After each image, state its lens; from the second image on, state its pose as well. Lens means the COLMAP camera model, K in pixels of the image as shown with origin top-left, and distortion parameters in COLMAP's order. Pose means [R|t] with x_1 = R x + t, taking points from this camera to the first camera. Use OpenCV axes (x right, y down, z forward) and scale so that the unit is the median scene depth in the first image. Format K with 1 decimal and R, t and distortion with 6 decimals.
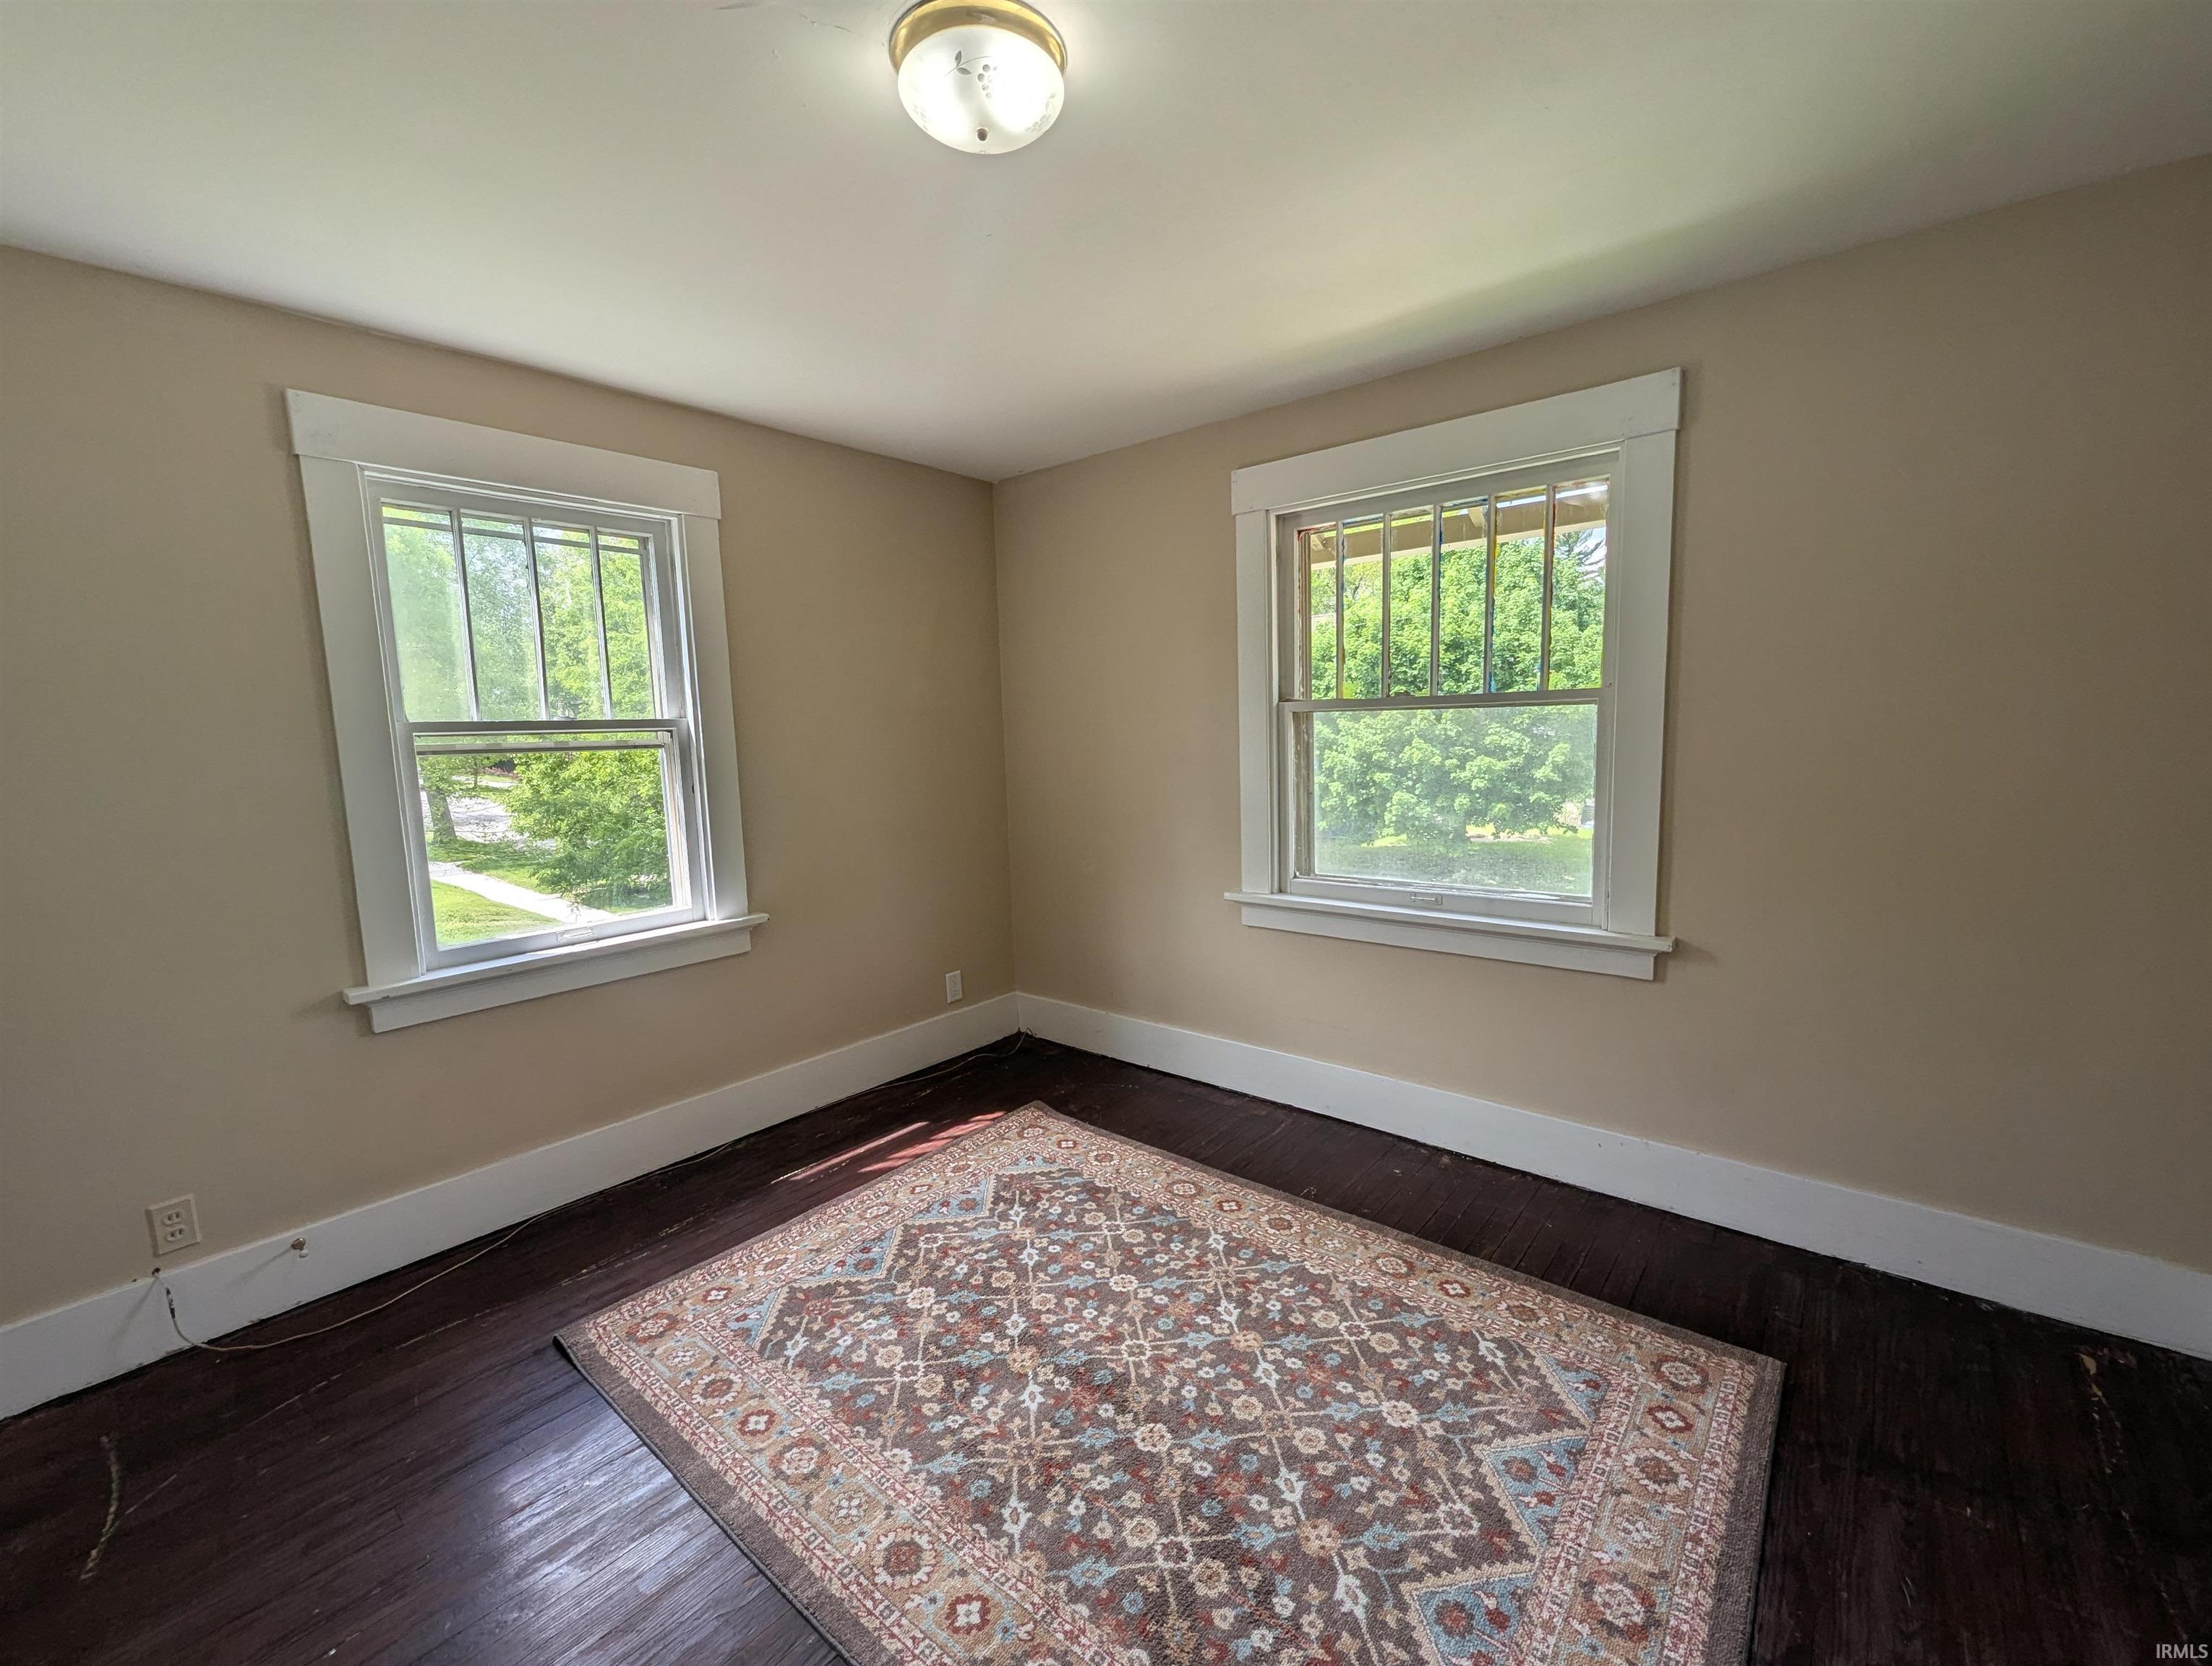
lens RADIAL K [[911.1, 0, 1106.0], [0, 911.1, 833.0], [0, 0, 1]] dist [0.000770, -0.000008]
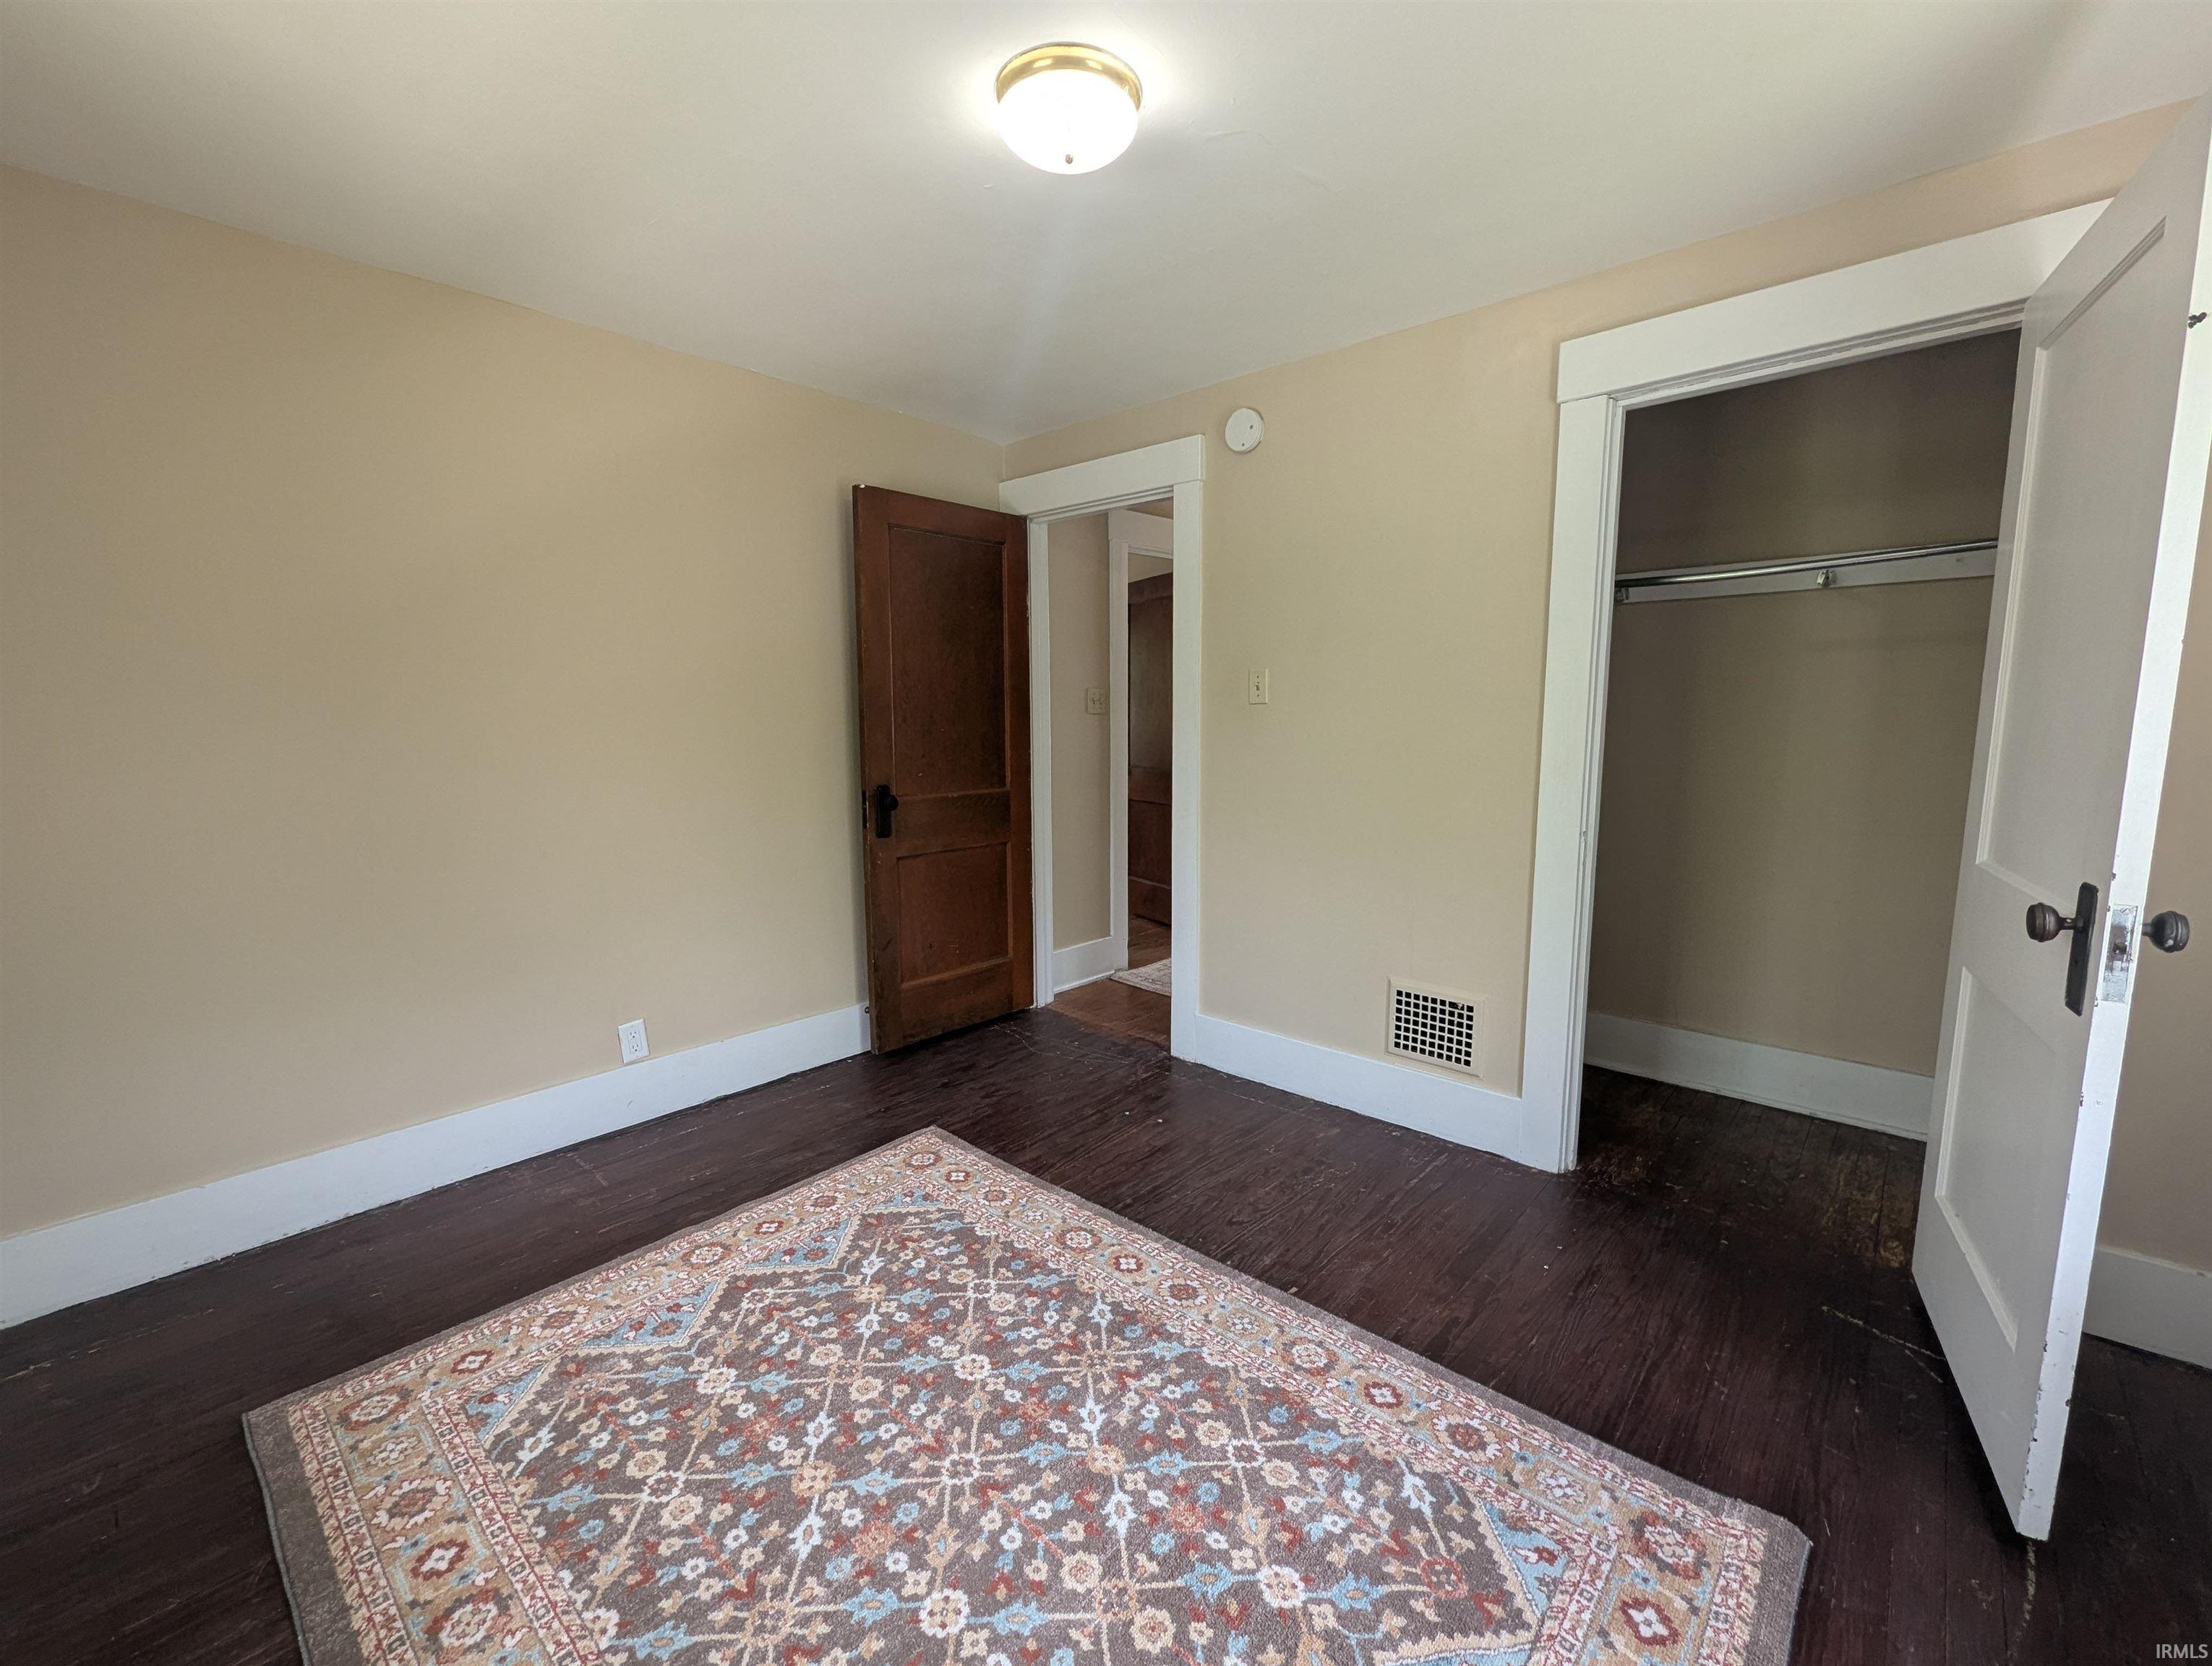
lens RADIAL K [[911.1, 0, 1106.0], [0, 911.1, 833.0], [0, 0, 1]] dist [0.000770, -0.000008]
pose [[-0.998859, 0.031115, 0.036240, -0.146863], [0.039193, 0.967575, 0.249526, -0.159110], [-0.027301, 0.250661, -0.967690, 1.745233]]
